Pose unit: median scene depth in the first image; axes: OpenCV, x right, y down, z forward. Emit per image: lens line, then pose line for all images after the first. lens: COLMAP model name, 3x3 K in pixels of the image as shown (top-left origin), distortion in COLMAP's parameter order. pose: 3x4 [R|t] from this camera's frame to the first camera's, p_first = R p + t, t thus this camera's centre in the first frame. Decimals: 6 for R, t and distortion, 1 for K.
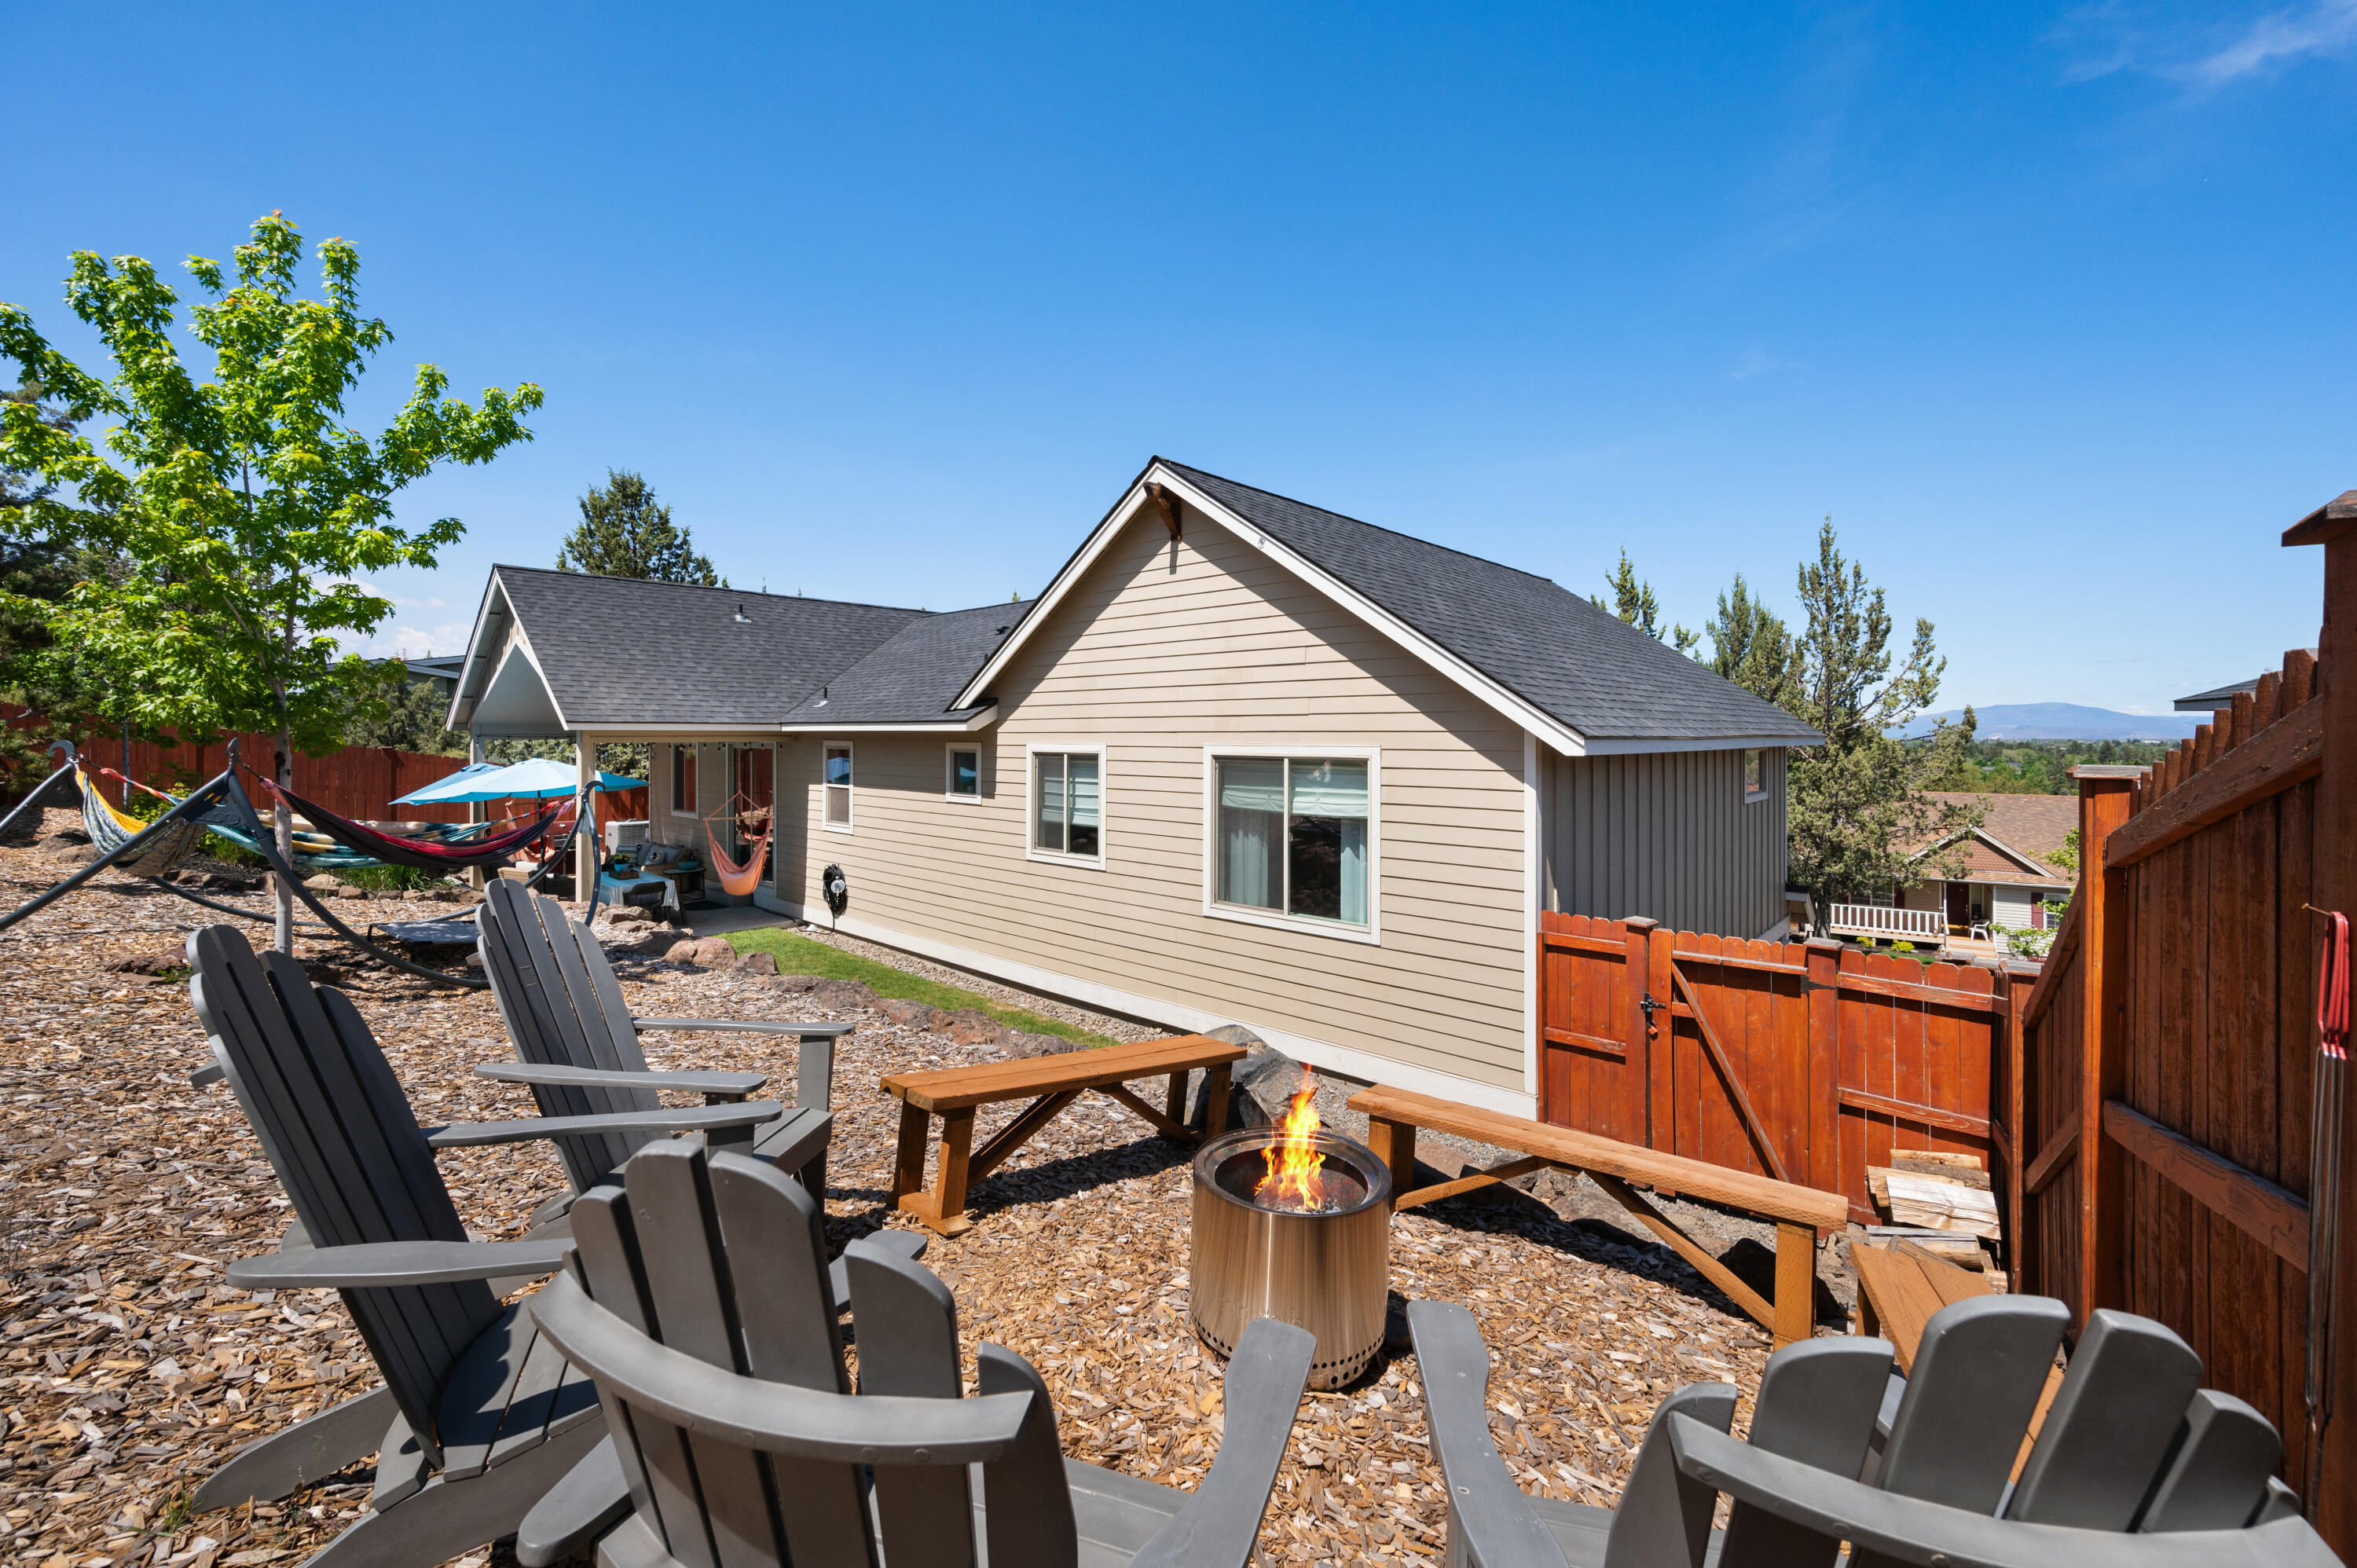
lens RADIAL K [[935.5, 0, 1184.2], [0, 935.5, 744.4], [0, 0, 1]] dist [-0.003089, -0.000434]
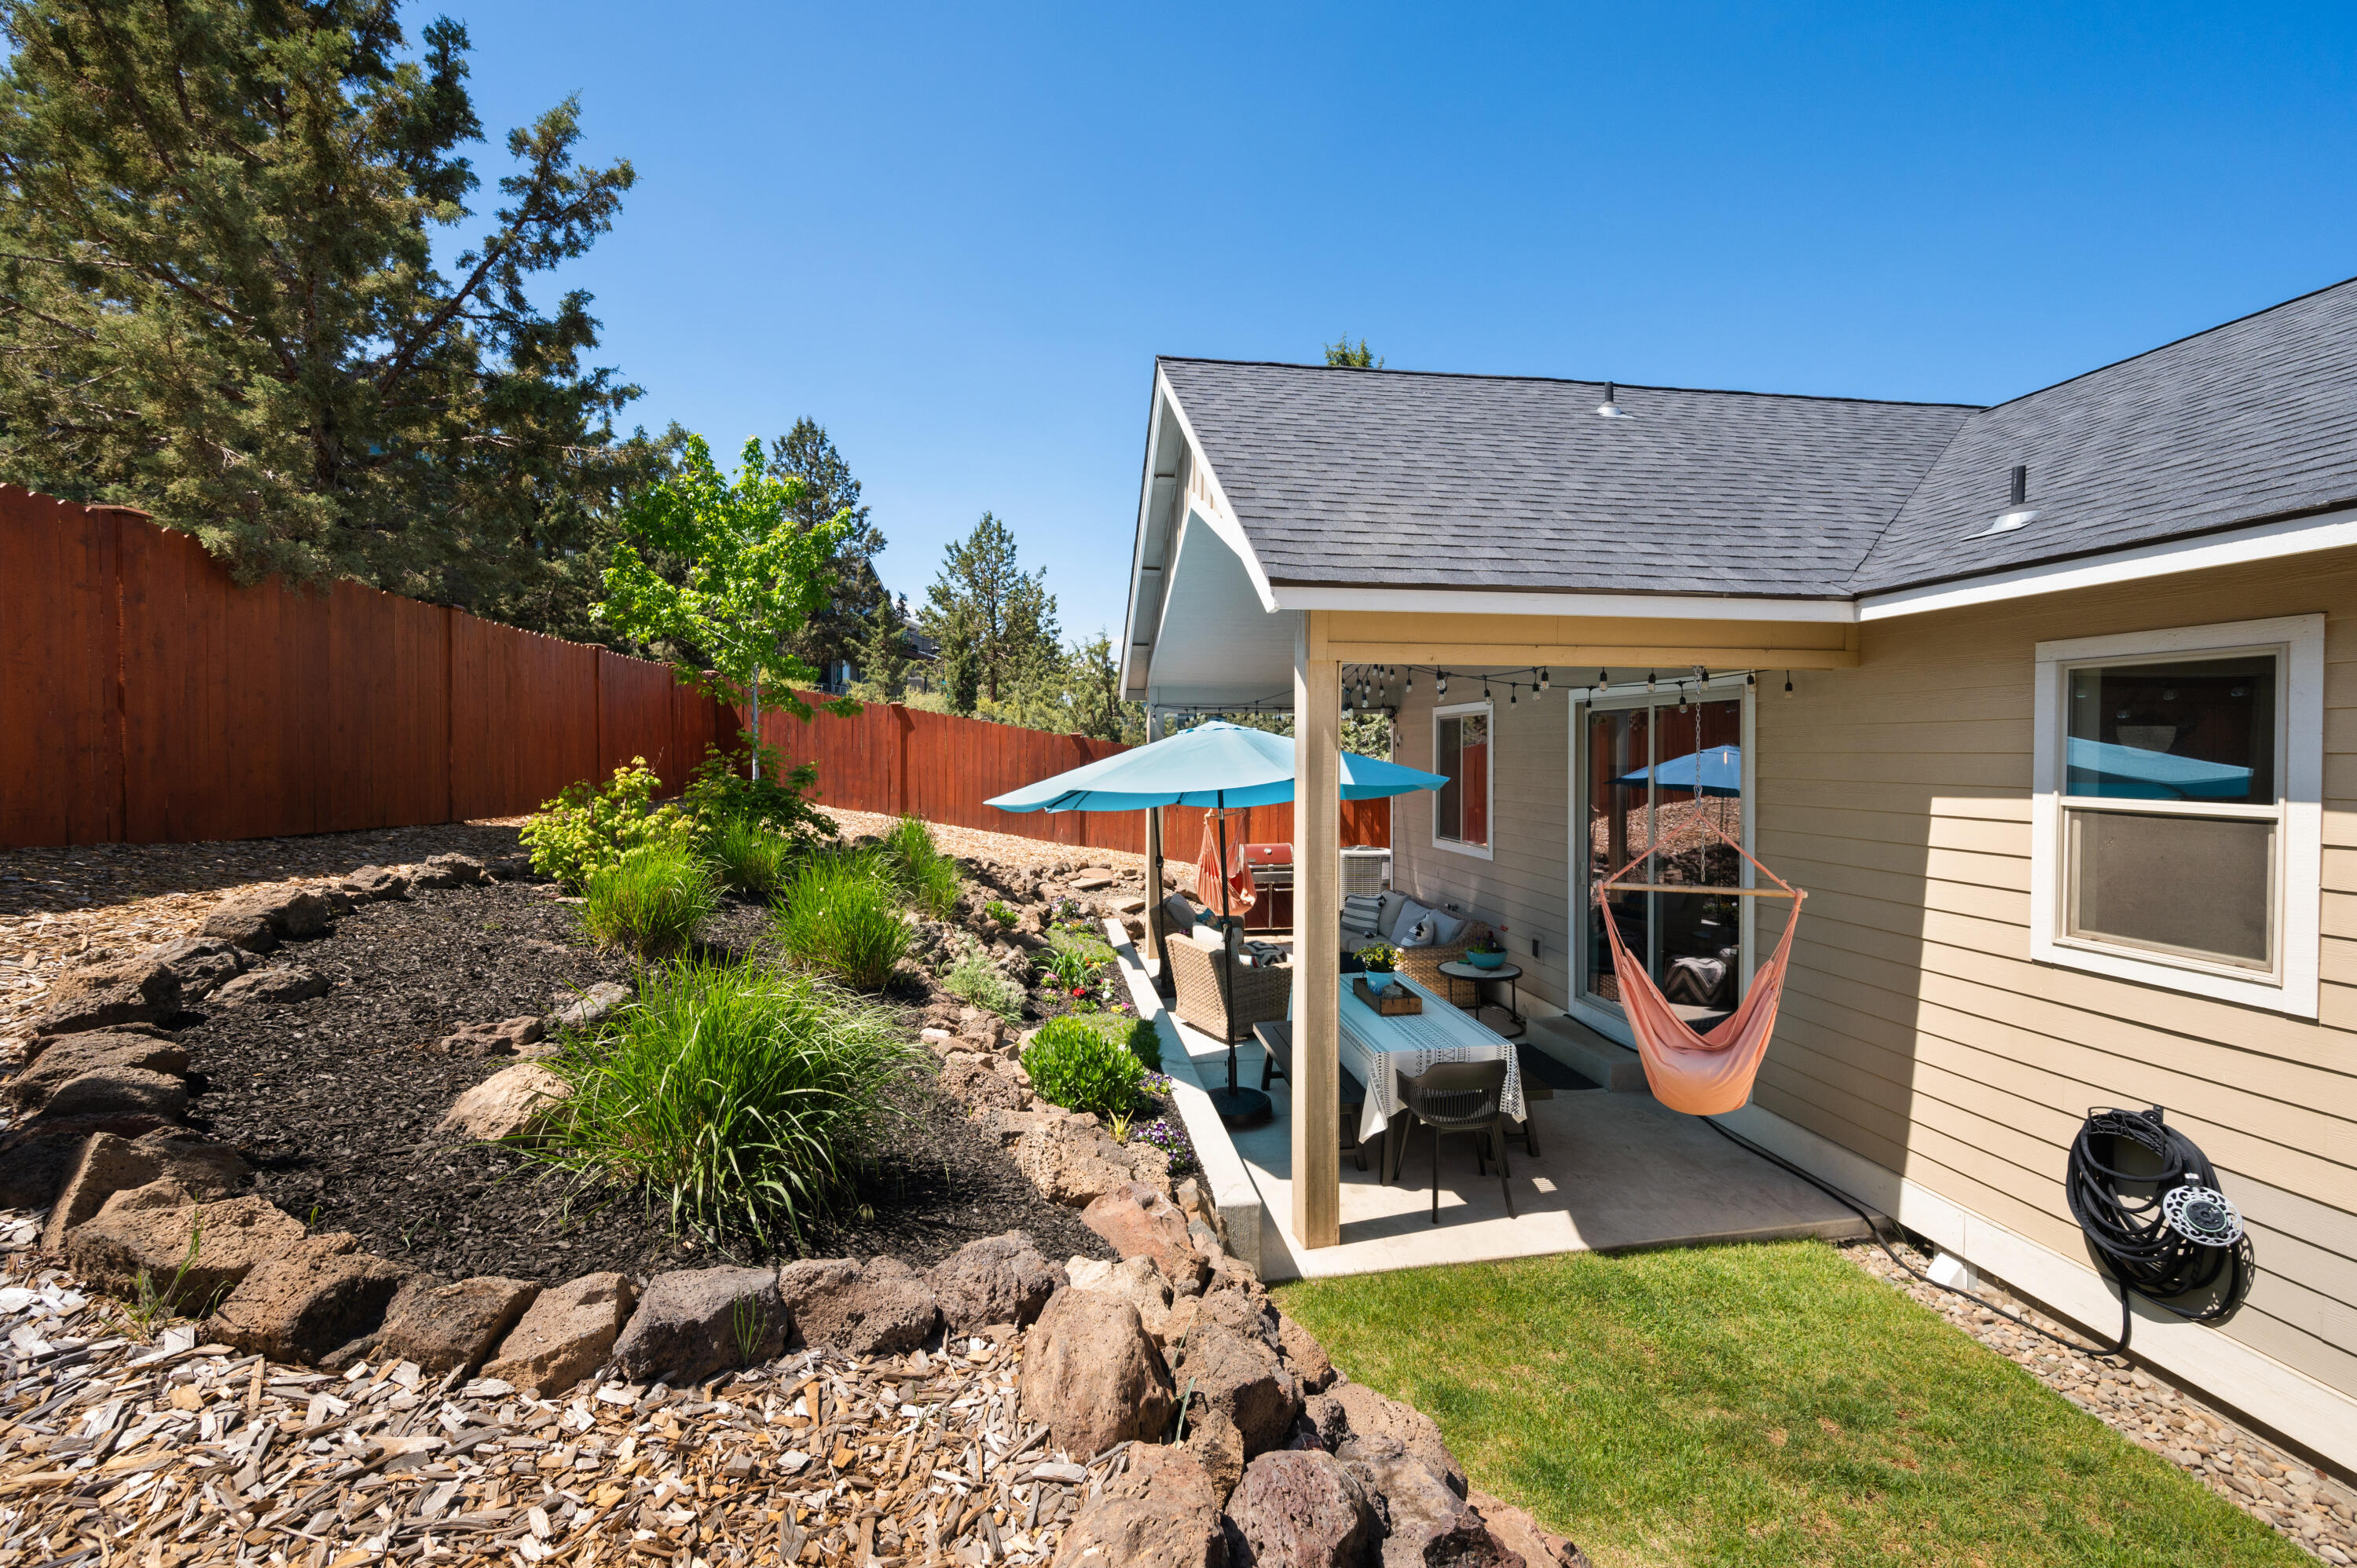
lens RADIAL K [[935.5, 0, 1177.9], [0, 935.5, 776.0], [0, 0, 1]] dist [-0.003089, -0.000434]
pose [[0.771867, 0.010635, -0.635696, -0.406469], [0.000263, 0.999855, 0.017046, 0.031515], [0.635784, -0.013325, 0.771752, 0.617707]]
